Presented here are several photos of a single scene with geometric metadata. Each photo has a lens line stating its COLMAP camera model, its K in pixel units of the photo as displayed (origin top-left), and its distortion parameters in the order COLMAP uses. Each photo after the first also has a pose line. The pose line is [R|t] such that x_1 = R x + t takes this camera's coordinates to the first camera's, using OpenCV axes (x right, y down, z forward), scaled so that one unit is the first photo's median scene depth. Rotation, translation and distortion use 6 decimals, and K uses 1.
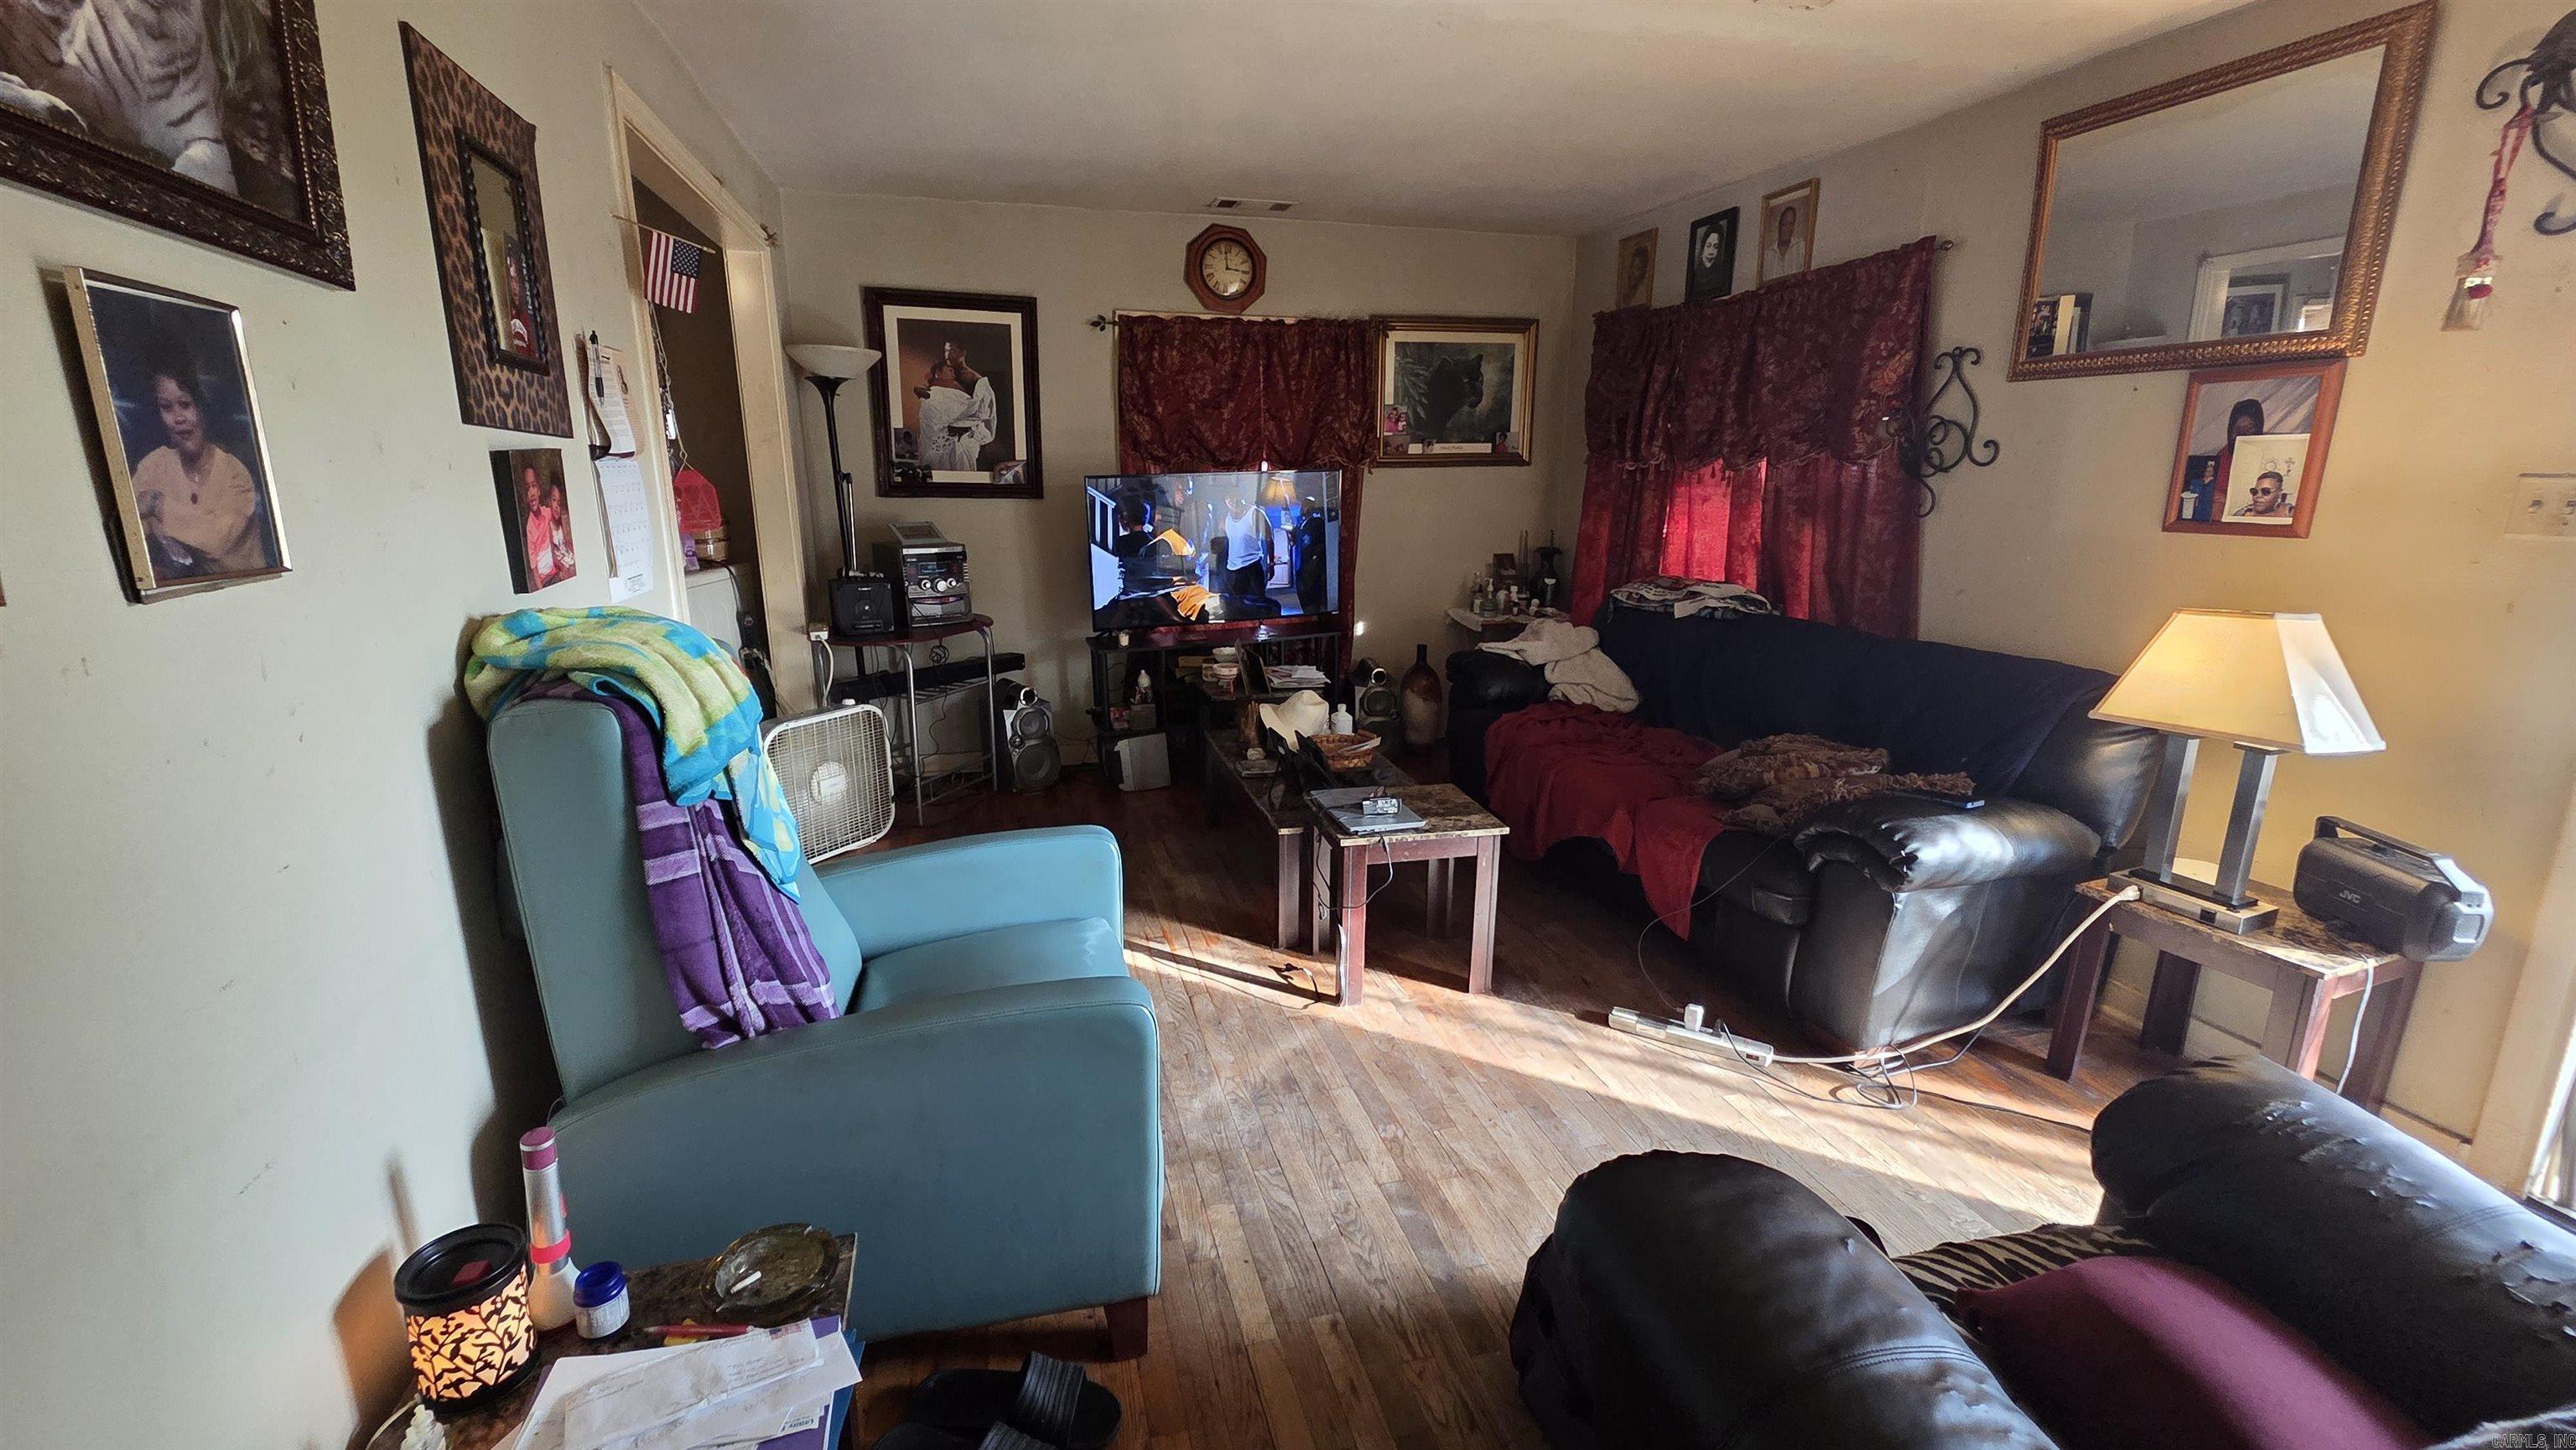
lens RADIAL K [[1049.2, 0, 1285.1], [0, 1049.2, 714.9], [0, 0, 1]] dist [0.000611, 0.000119]
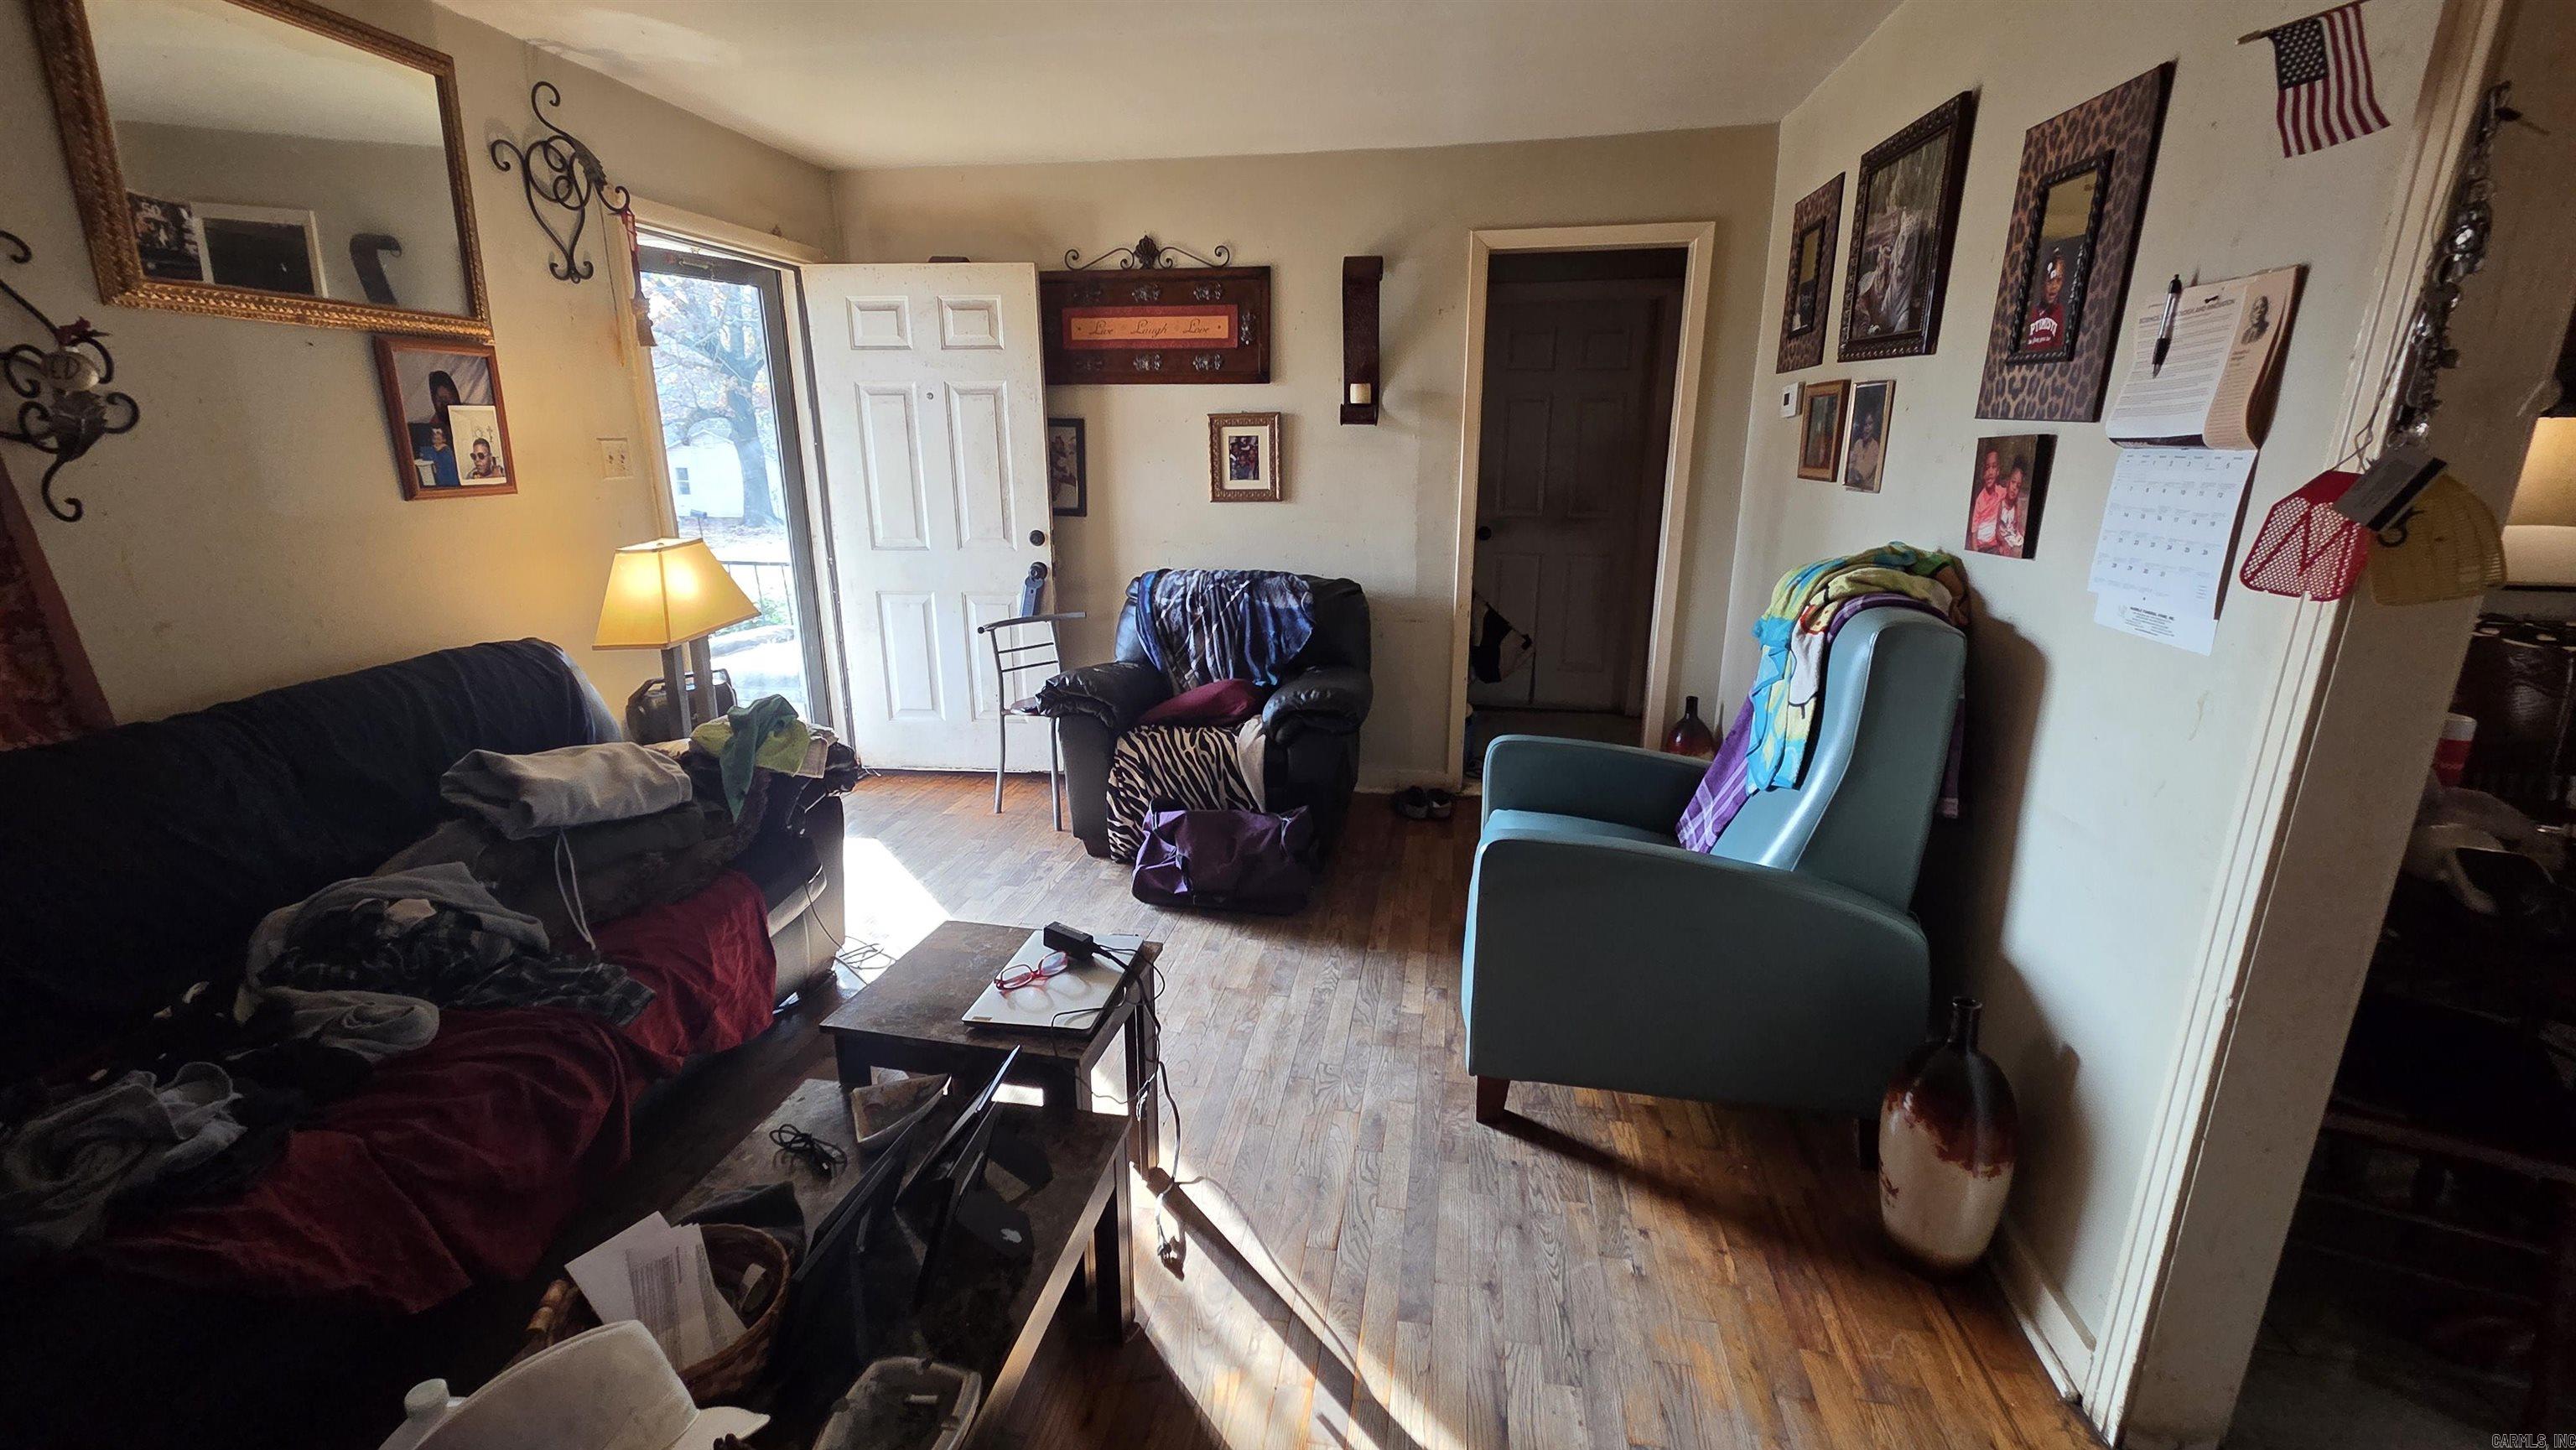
lens RADIAL K [[1049.2, 0, 1285.1], [0, 1049.2, 714.9], [0, 0, 1]] dist [0.000611, 0.000119]
pose [[-0.901634, -0.120050, 0.415504, -0.373169], [0.091748, 0.885749, 0.455006, -0.419557], [-0.422656, 0.448371, -0.787607, 1.725739]]
